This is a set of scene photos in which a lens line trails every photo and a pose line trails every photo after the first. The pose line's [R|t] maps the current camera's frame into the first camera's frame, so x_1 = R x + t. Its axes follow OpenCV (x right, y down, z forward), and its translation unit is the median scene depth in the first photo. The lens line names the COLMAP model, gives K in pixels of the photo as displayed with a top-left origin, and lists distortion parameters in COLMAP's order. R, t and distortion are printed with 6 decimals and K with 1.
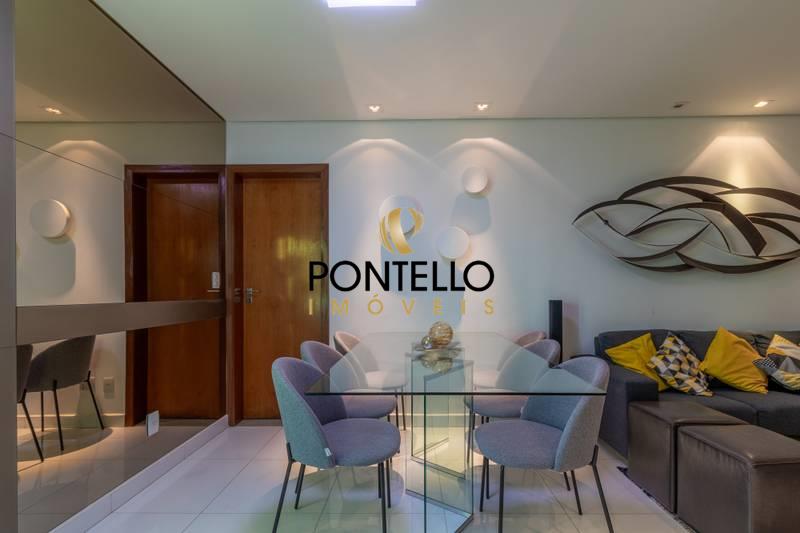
lens RADIAL K [[375.5, 0, 405.3], [0, 375.5, 292.9], [0, 0, 1]] dist [0.001012, -0.000143]
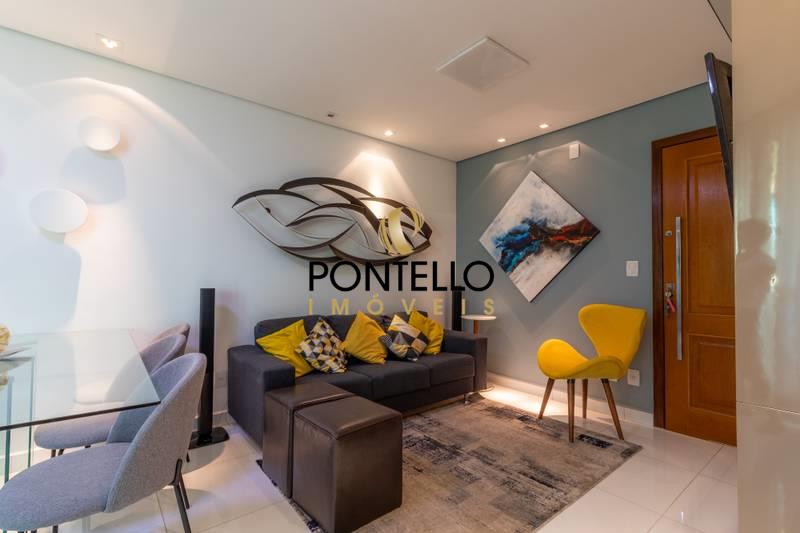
lens RADIAL K [[375.5, 0, 396.7], [0, 375.5, 271.6], [0, 0, 1]] dist [0.001012, -0.000143]
pose [[0.770542, 0.026825, 0.636825, 0.177346], [-0.011892, 0.999545, -0.027715, -0.001175], [-0.637278, 0.013783, 0.770510, 0.013611]]
